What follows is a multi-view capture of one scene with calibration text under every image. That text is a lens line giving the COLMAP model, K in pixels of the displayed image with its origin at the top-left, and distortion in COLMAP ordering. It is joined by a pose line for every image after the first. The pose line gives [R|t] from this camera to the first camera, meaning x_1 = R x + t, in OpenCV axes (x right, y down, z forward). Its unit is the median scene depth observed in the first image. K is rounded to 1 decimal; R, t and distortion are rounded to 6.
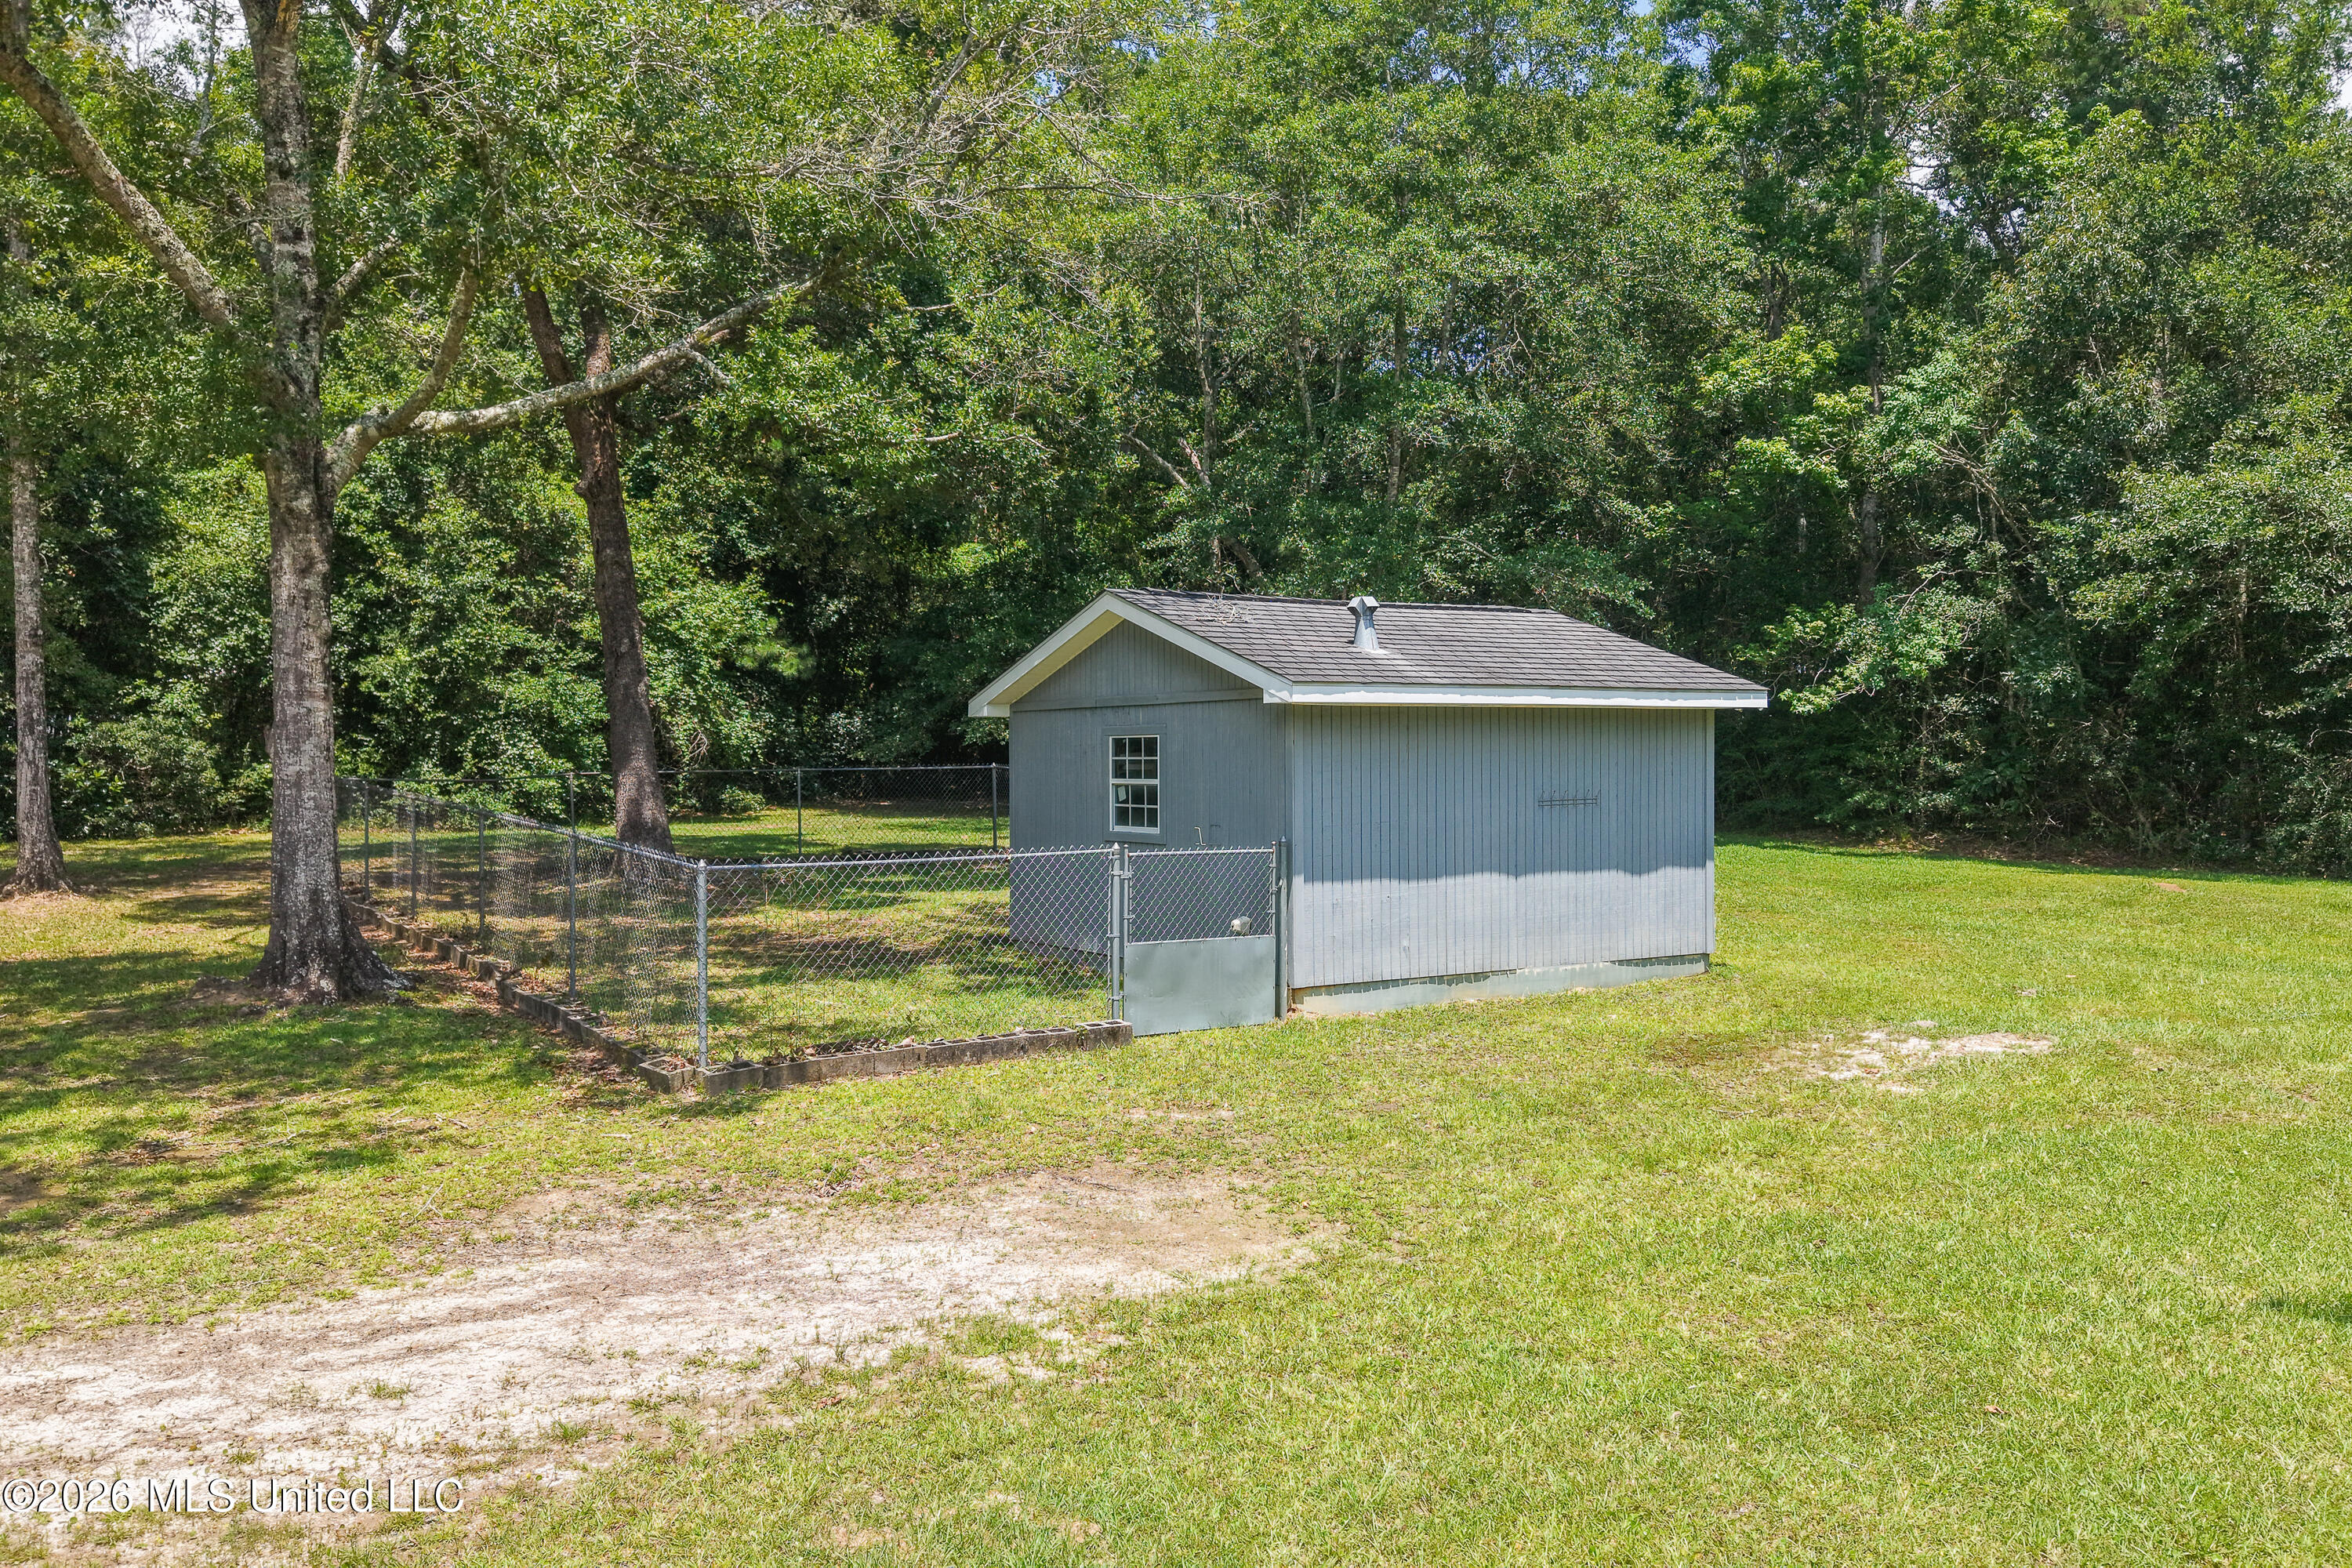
lens RADIAL K [[1824.7, 0, 1176.0], [0, 1824.7, 784.0], [0, 0, 1]] dist [0.000833, -0.008108]
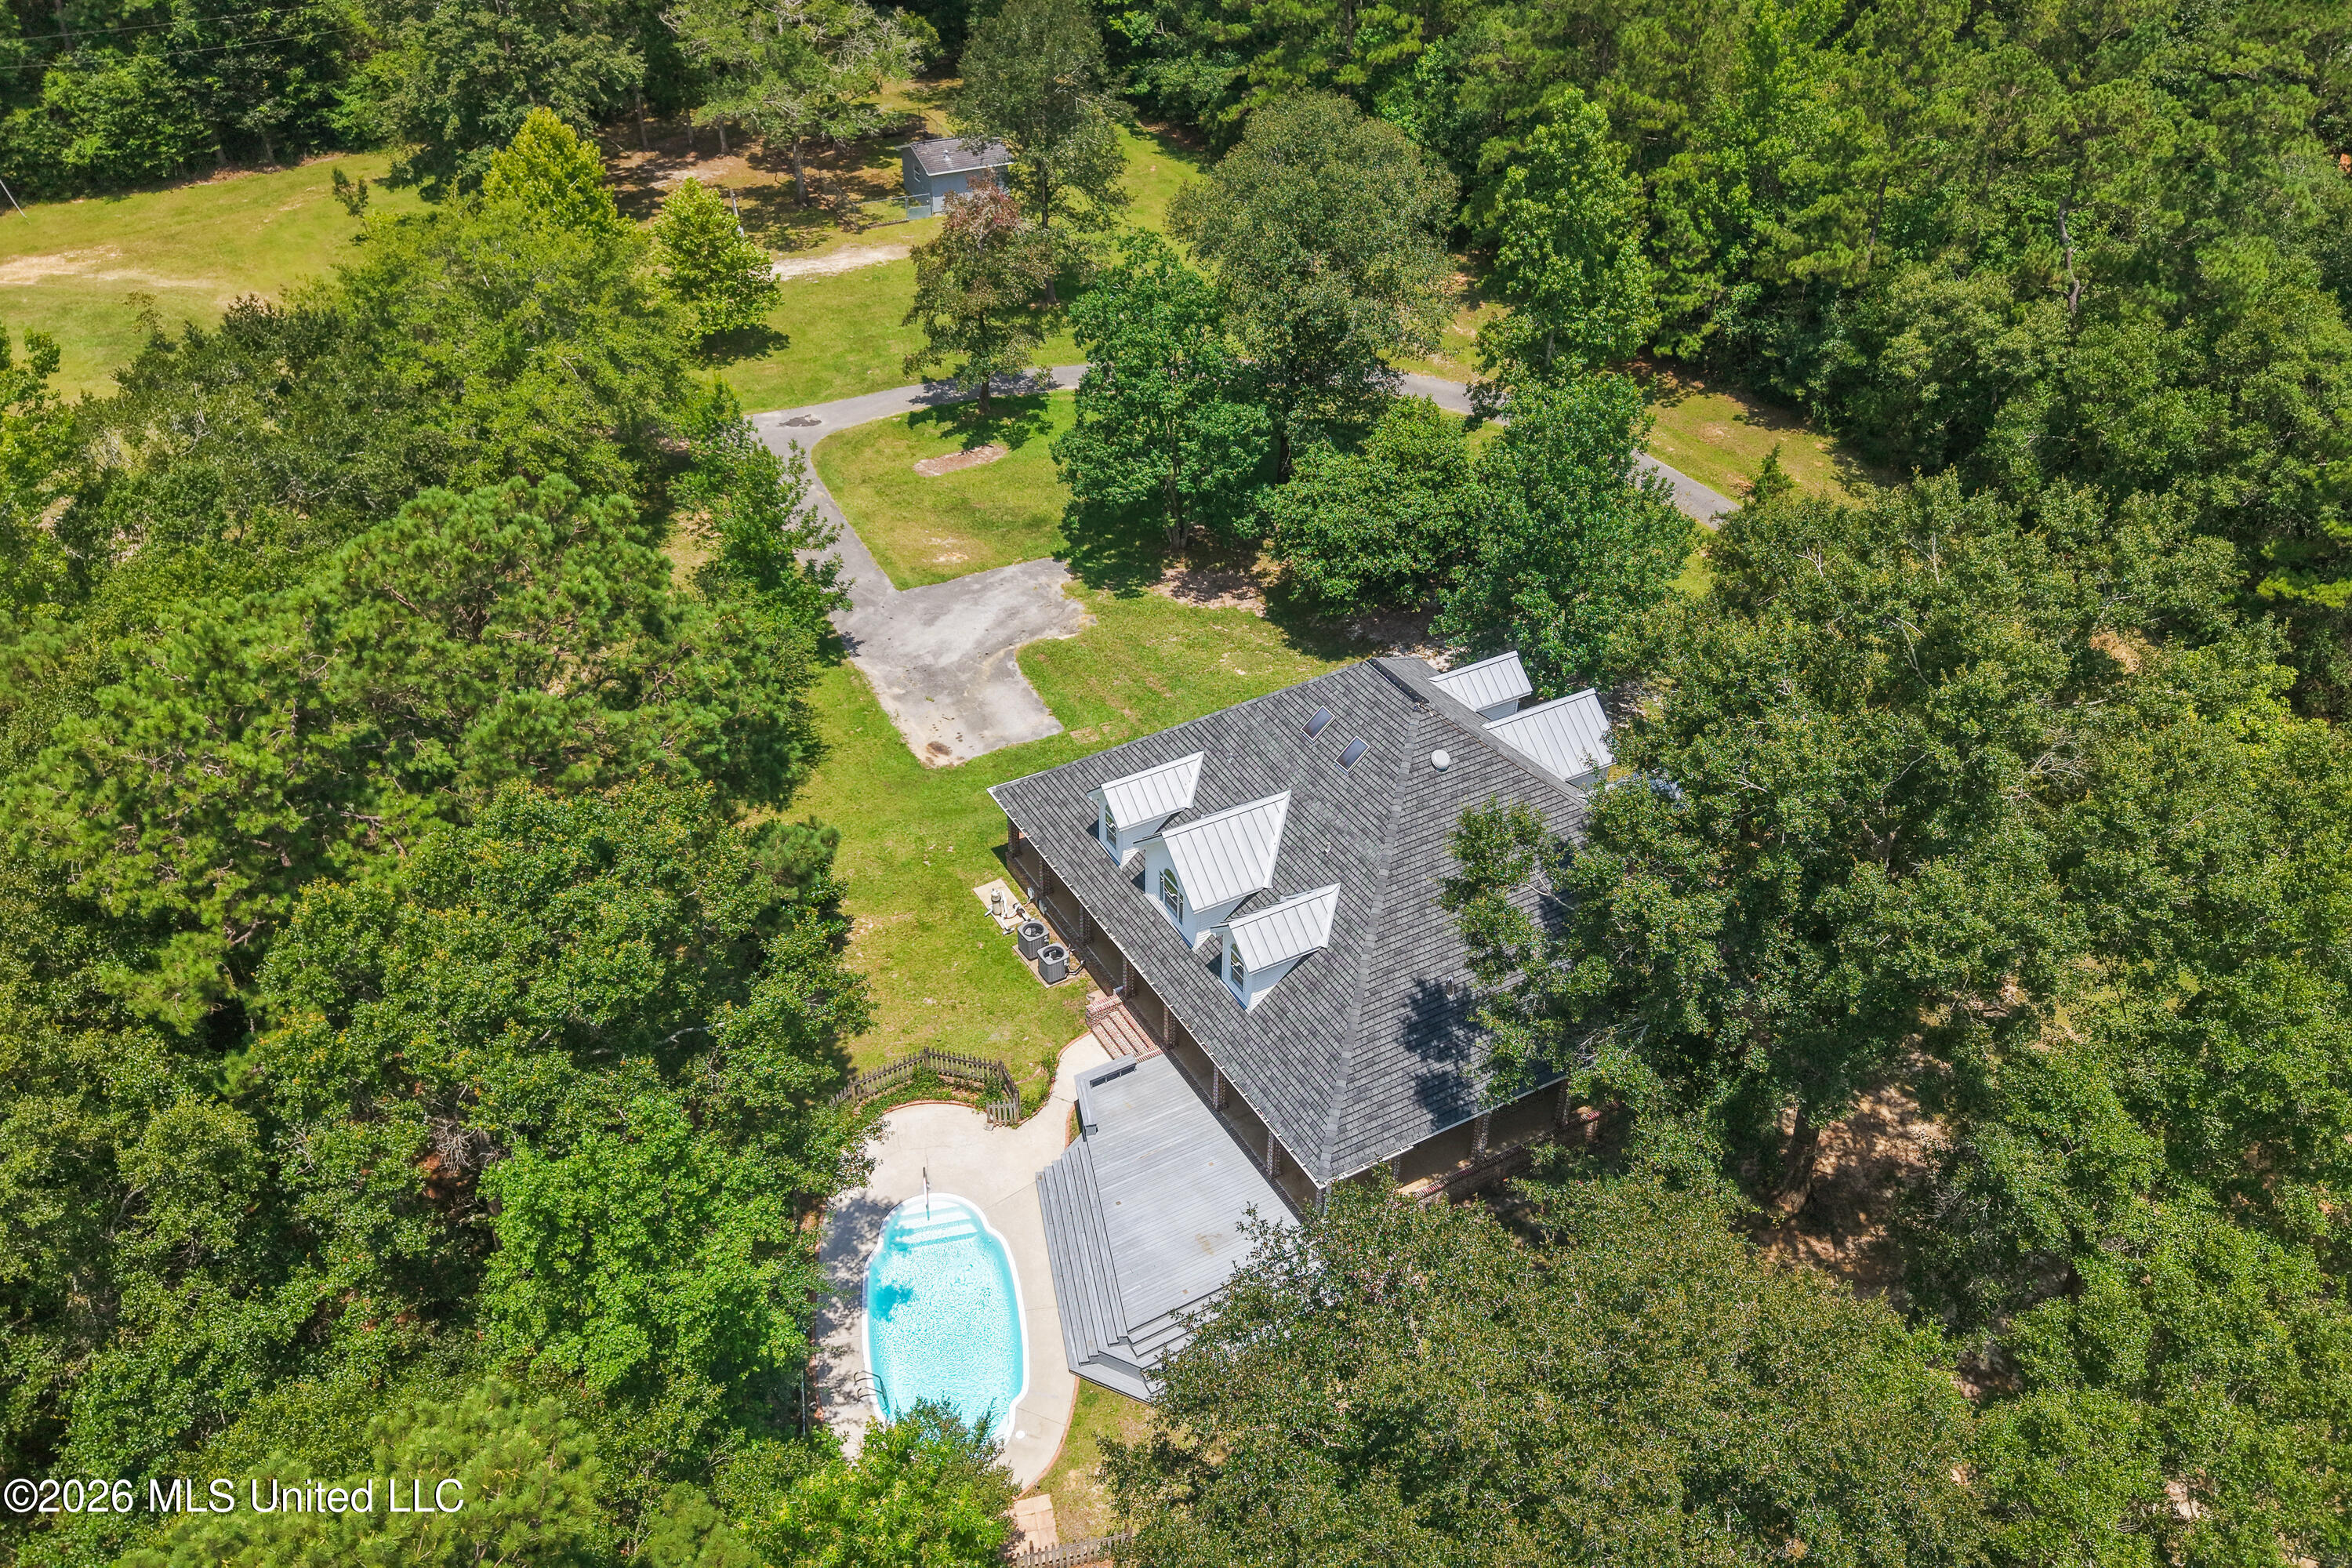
lens RADIAL K [[1824.7, 0, 1176.0], [0, 1824.7, 784.0], [0, 0, 1]] dist [0.000833, -0.008108]
pose [[0.995701, 0.062582, -0.068286, 0.999125], [-0.011088, 0.812457, 0.582916, -1.370545], [0.091959, -0.579653, 0.809658, -3.686433]]
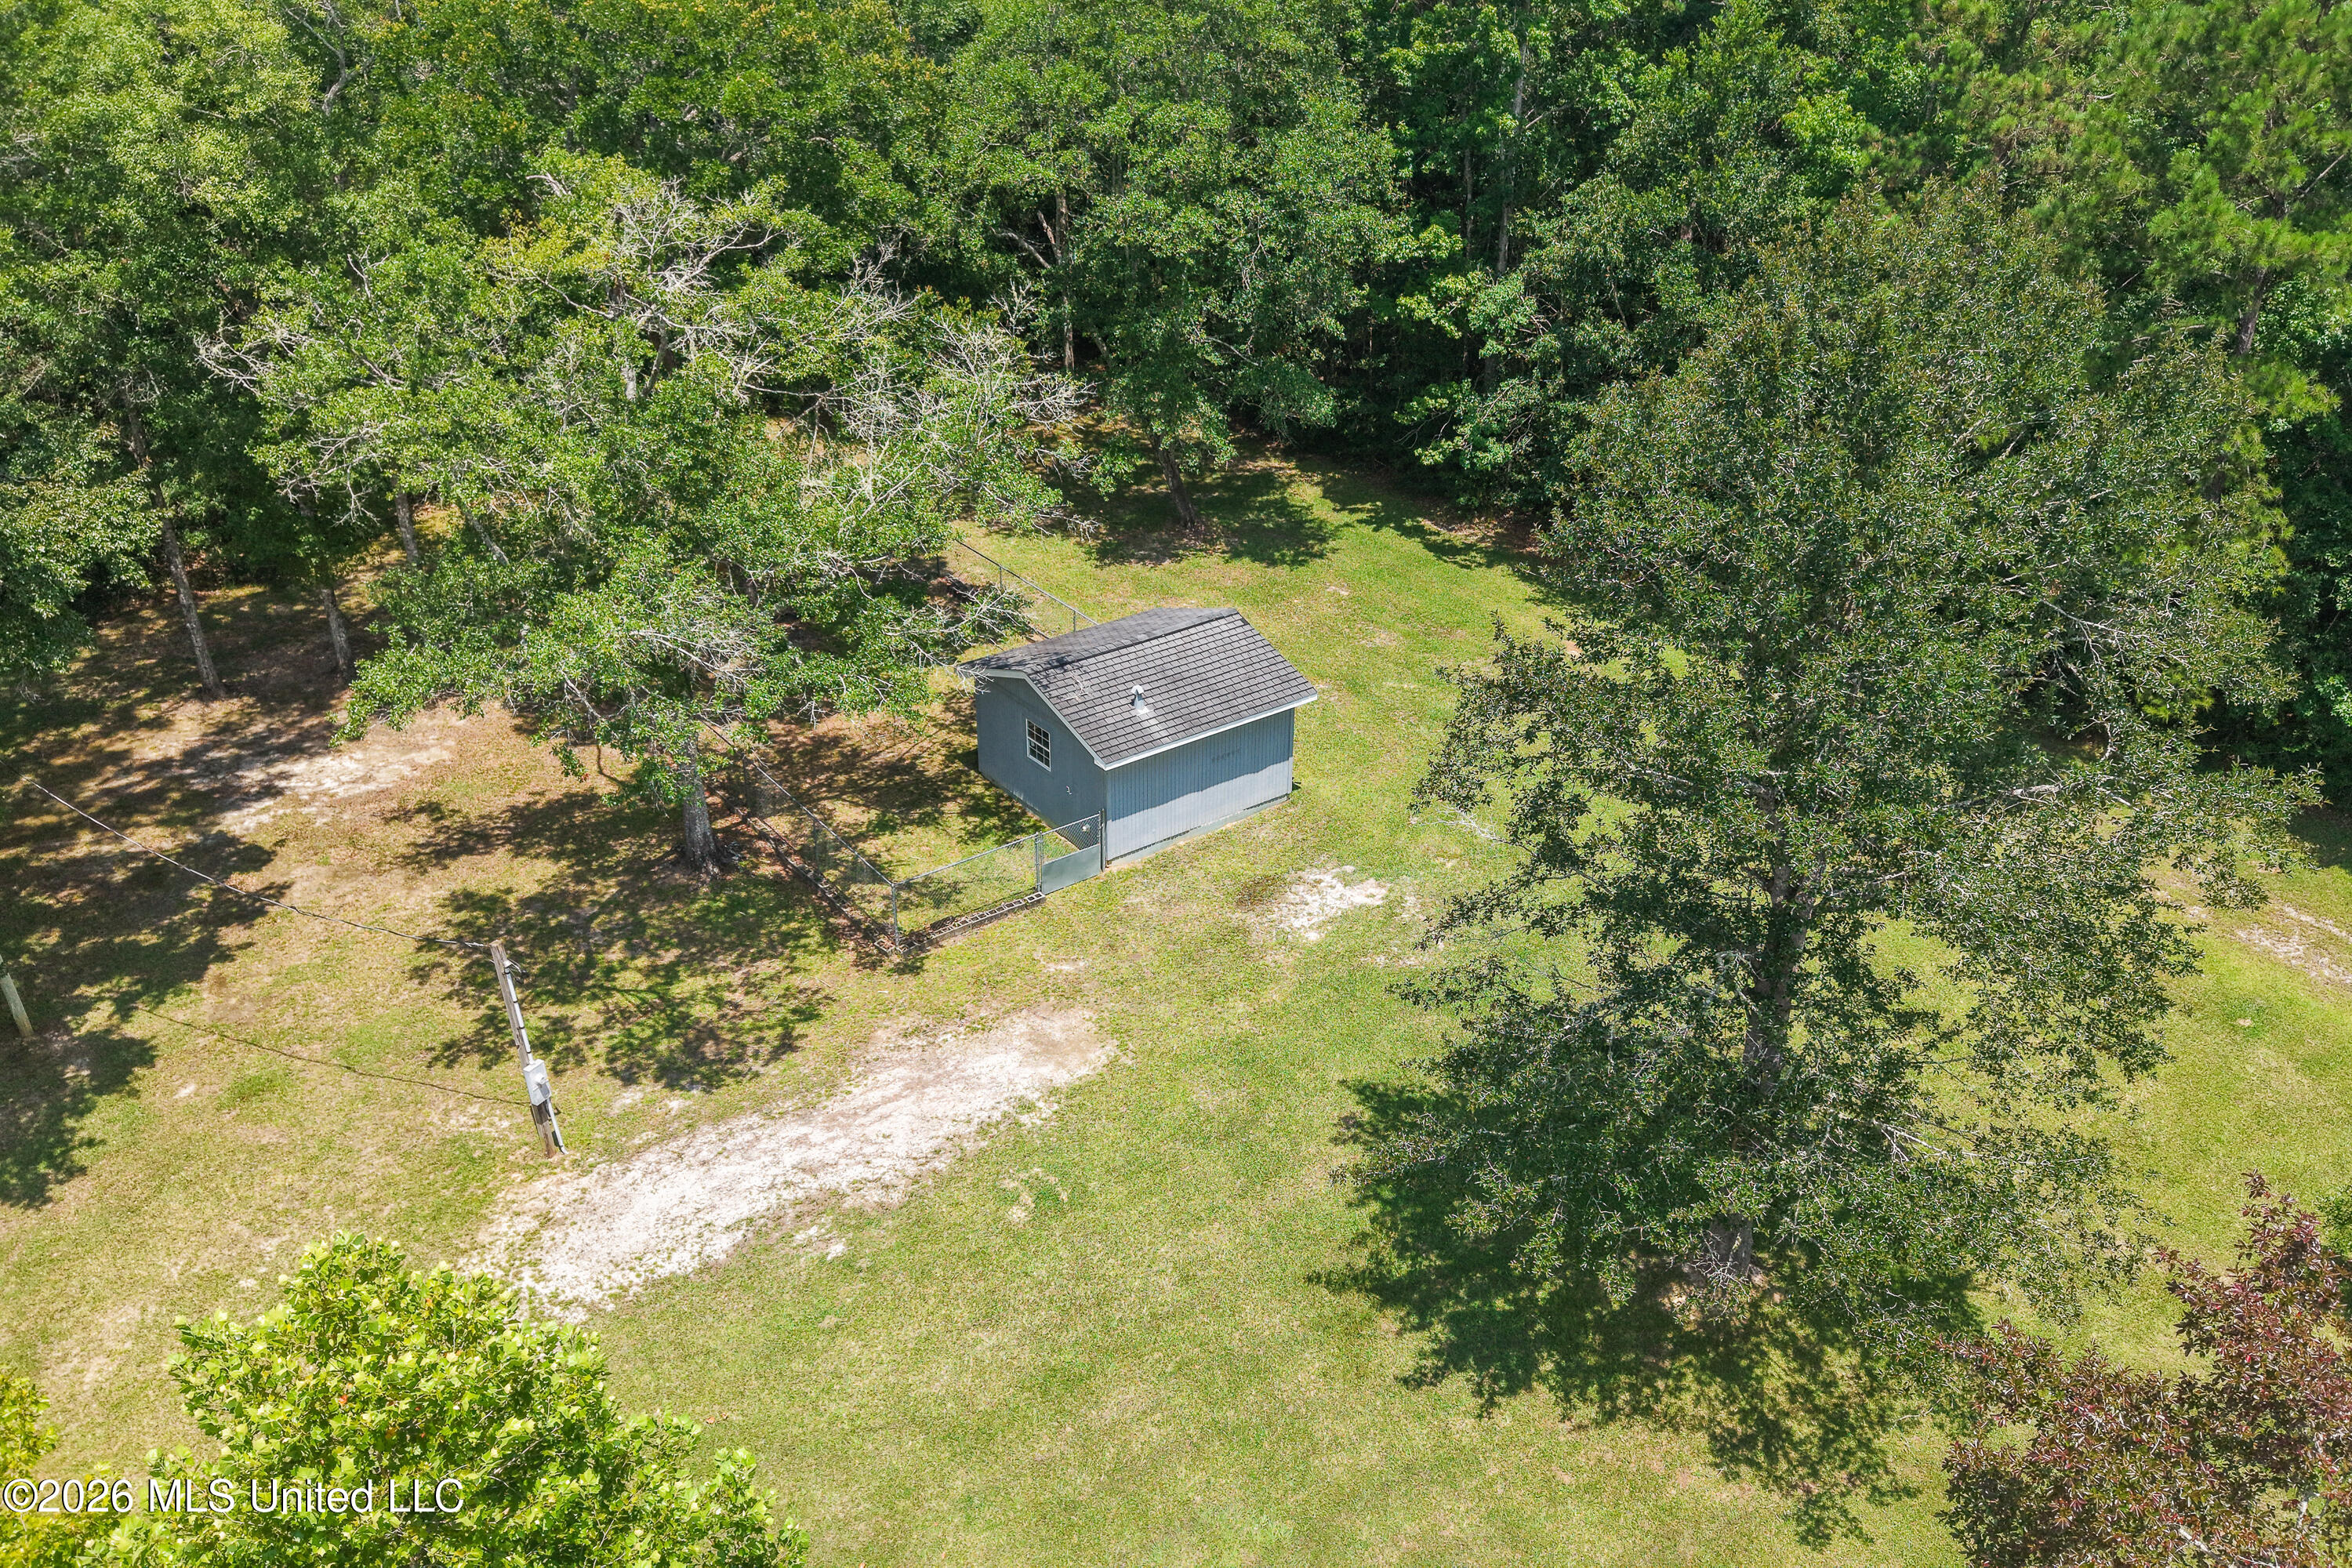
lens RADIAL K [[1824.7, 0, 1176.0], [0, 1824.7, 784.0], [0, 0, 1]] dist [0.000833, -0.008108]
pose [[0.996722, -0.029660, 0.075267, -0.015636], [-0.008906, 0.884484, 0.466485, -0.672860], [-0.080408, -0.465626, 0.881321, -0.687448]]
